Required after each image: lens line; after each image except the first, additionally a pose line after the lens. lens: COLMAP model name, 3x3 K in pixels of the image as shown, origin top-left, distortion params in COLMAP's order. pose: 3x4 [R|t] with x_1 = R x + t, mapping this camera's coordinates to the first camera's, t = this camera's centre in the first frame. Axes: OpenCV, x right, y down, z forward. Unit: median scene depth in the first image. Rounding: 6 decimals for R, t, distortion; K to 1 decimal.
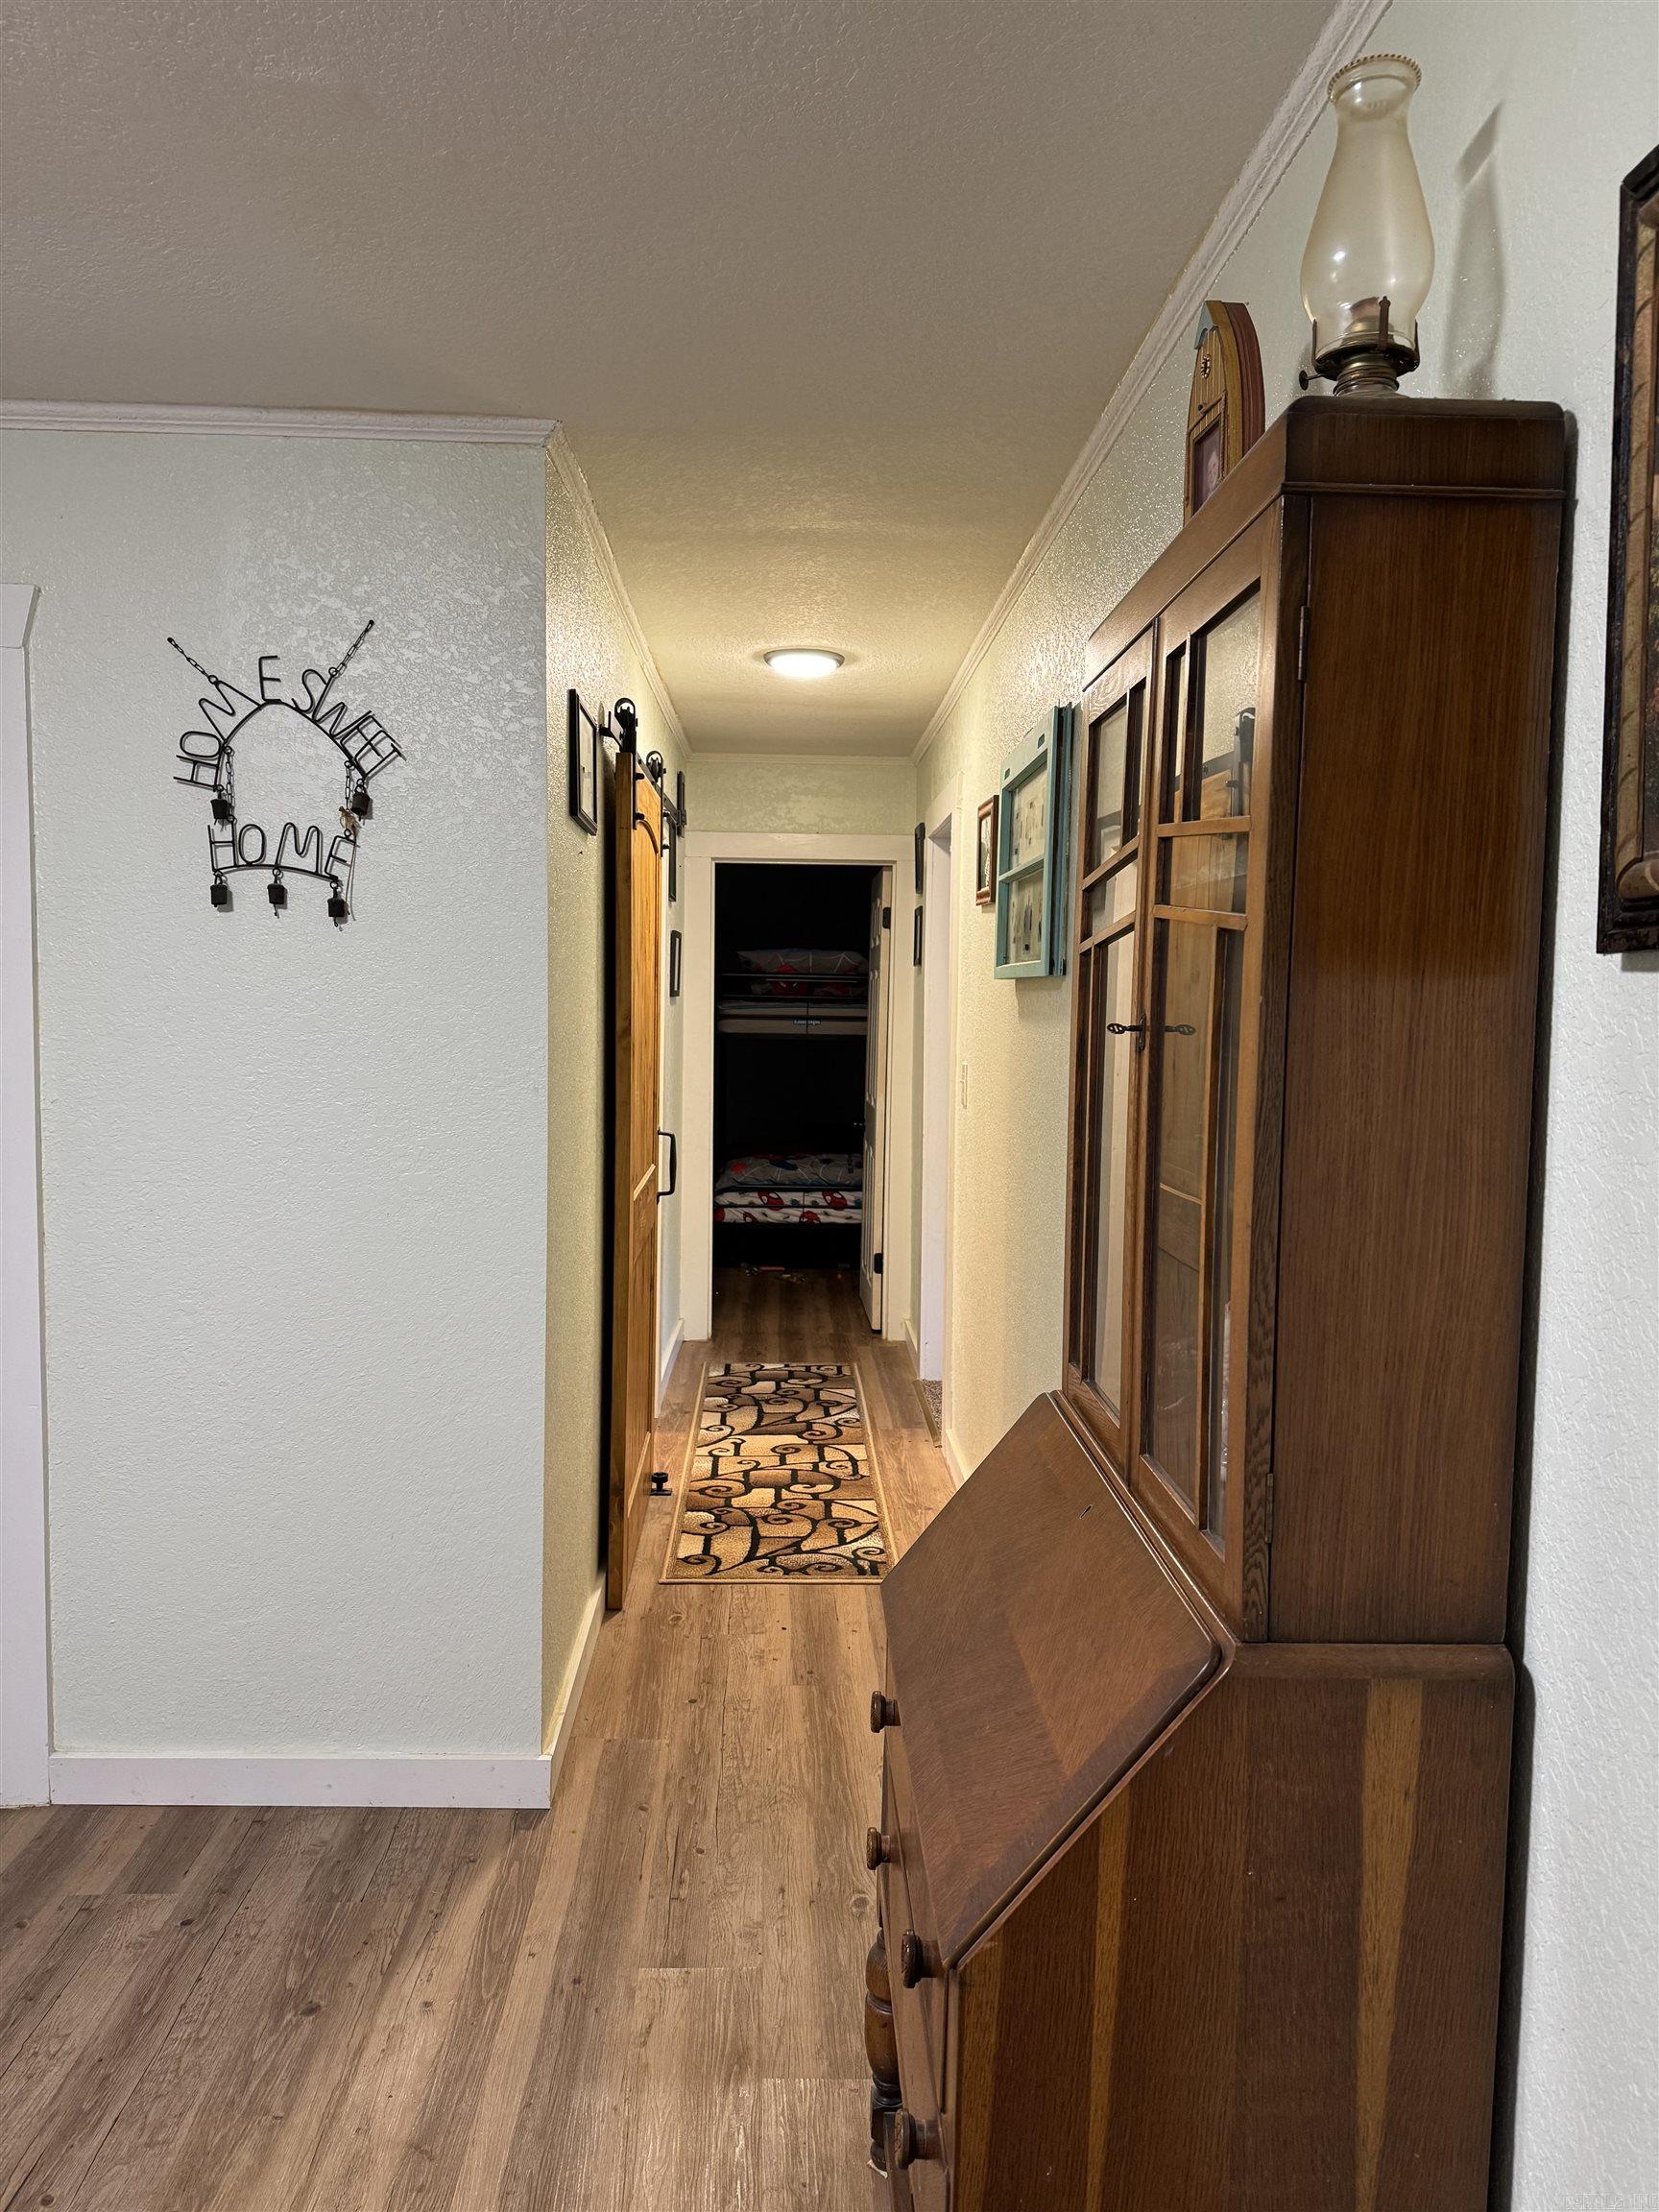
lens RADIAL K [[1501.5, 0, 829.5], [0, 1501.5, 1106.0], [0, 0, 1]] dist [-0.059796, 0.003984]
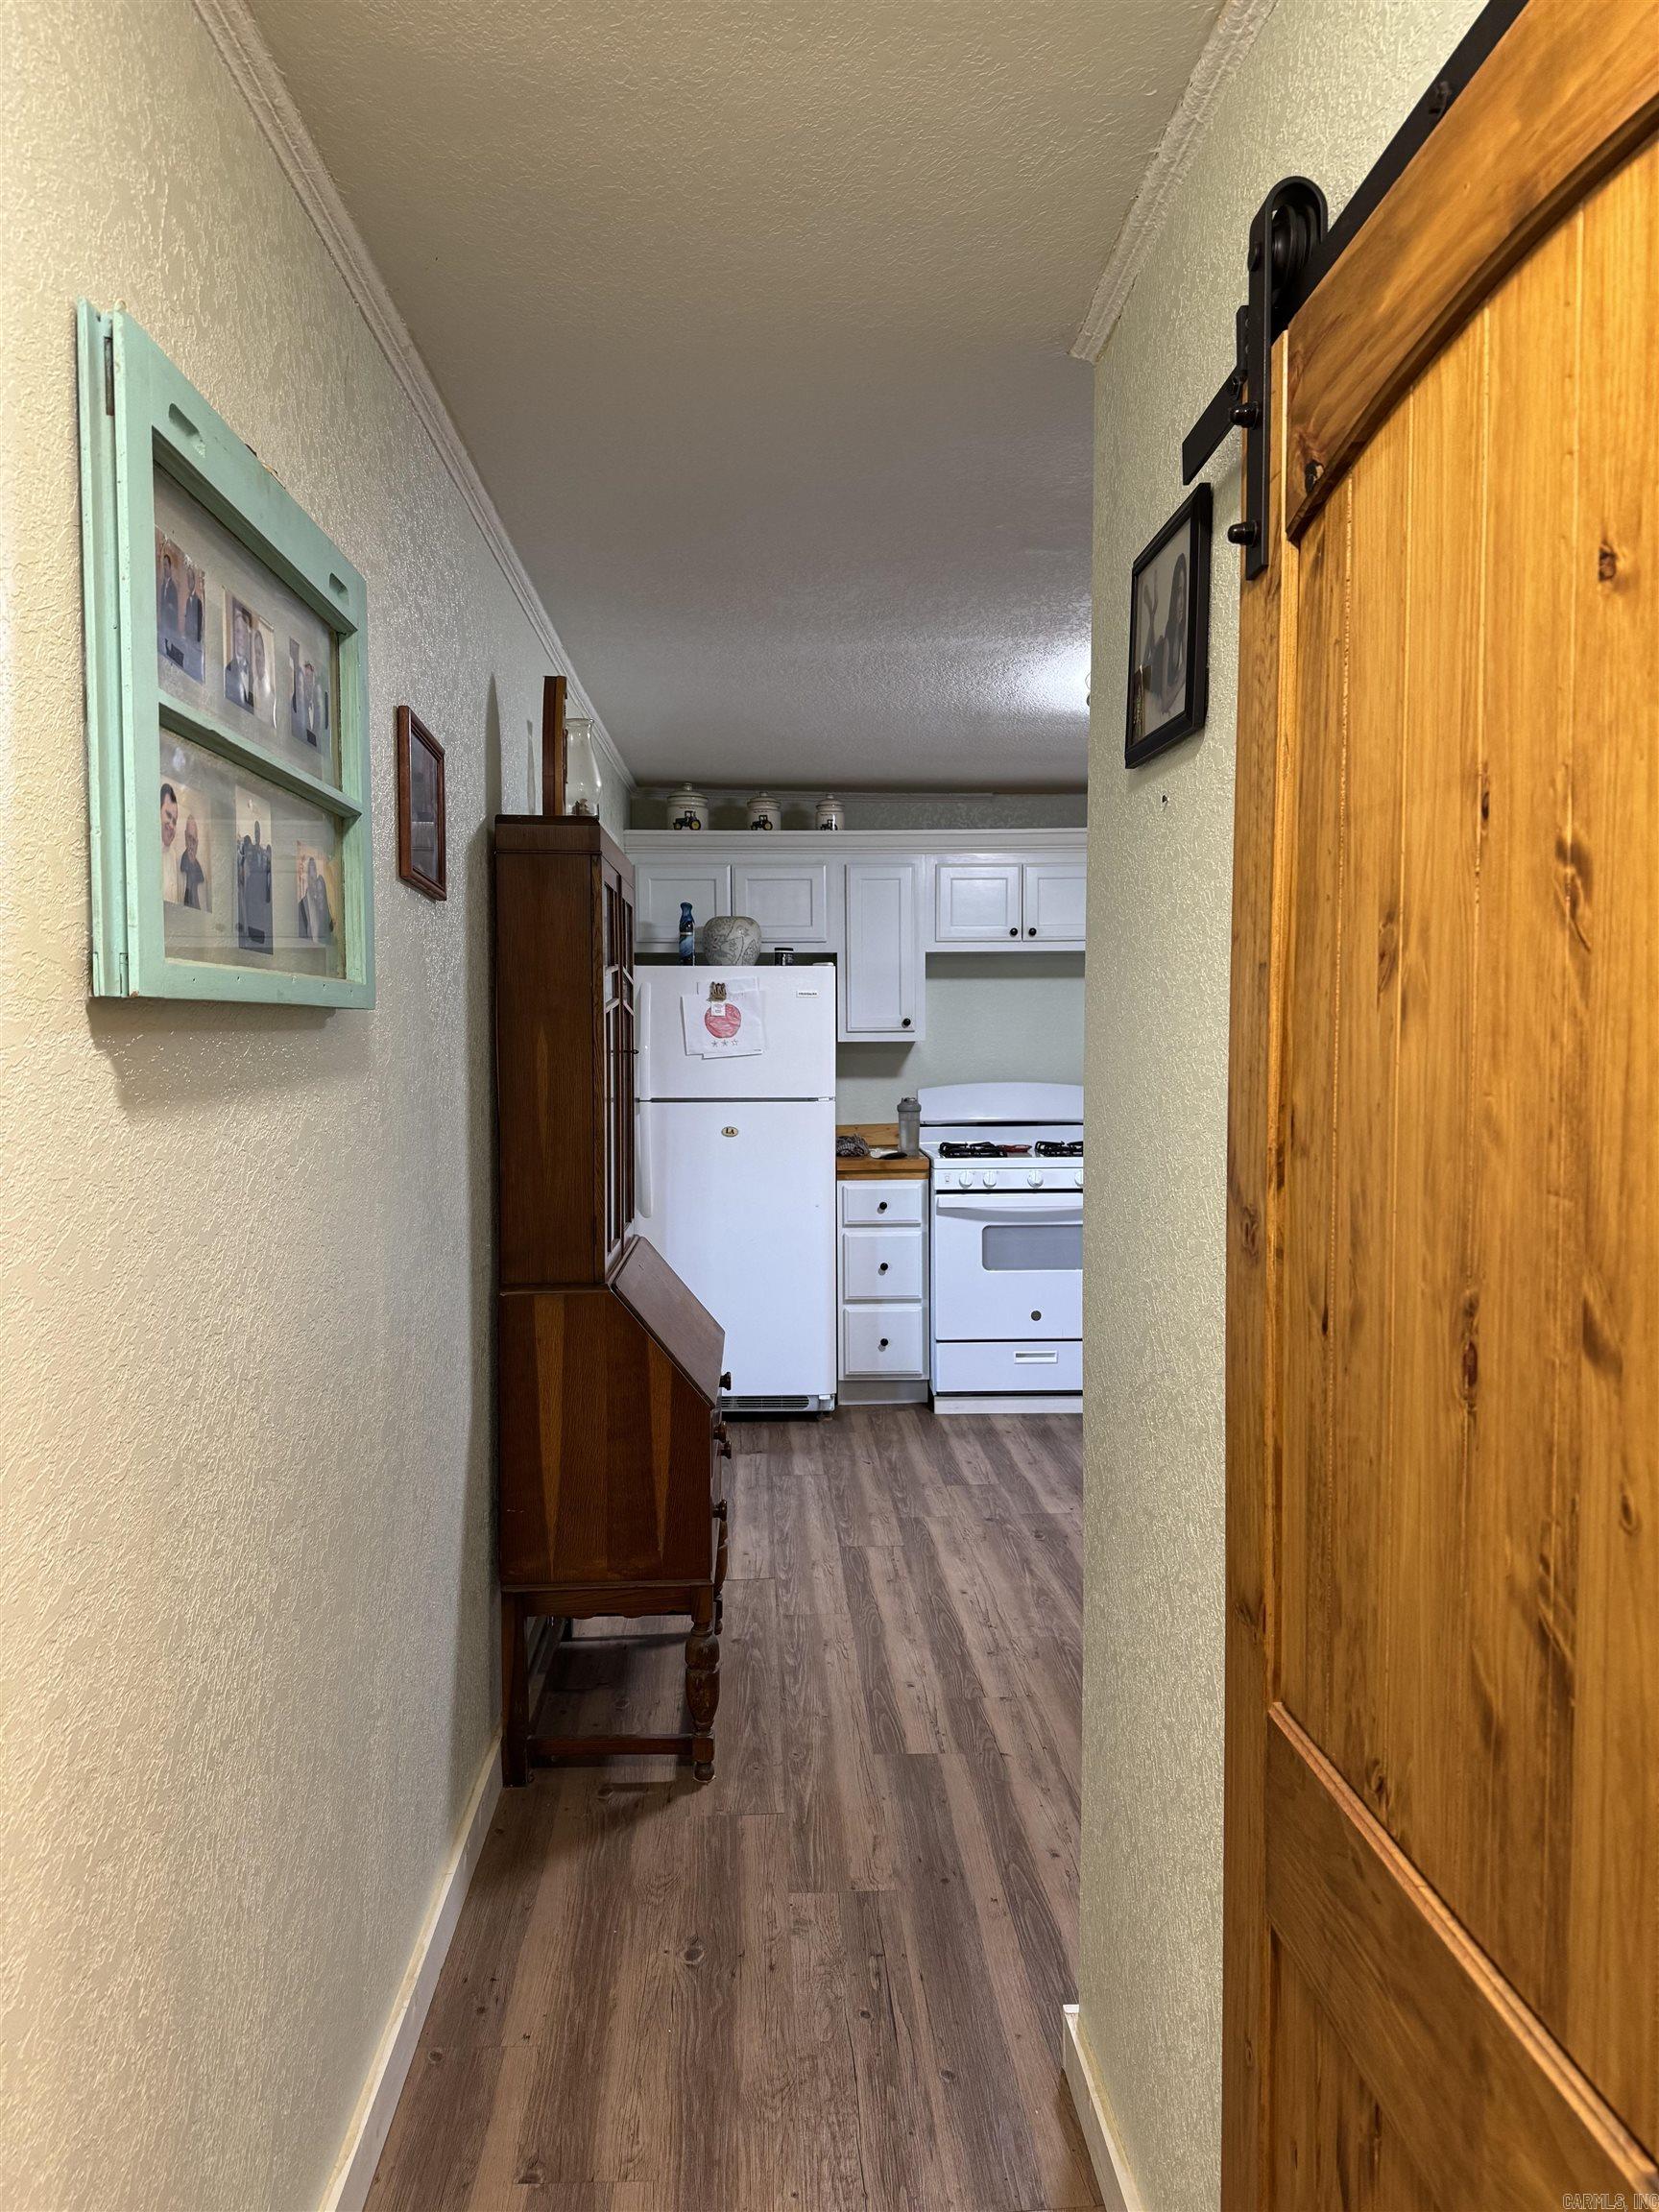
lens RADIAL K [[1511.4, 0, 829.5], [0, 1511.4, 1106.0], [0, 0, 1]] dist [0.042469, -0.123435]
pose [[-0.999756, -0.017000, -0.014100, -0.026228], [-0.018611, 0.992188, 0.123353, -0.084758], [0.011893, 0.123586, -0.992263, 1.077781]]
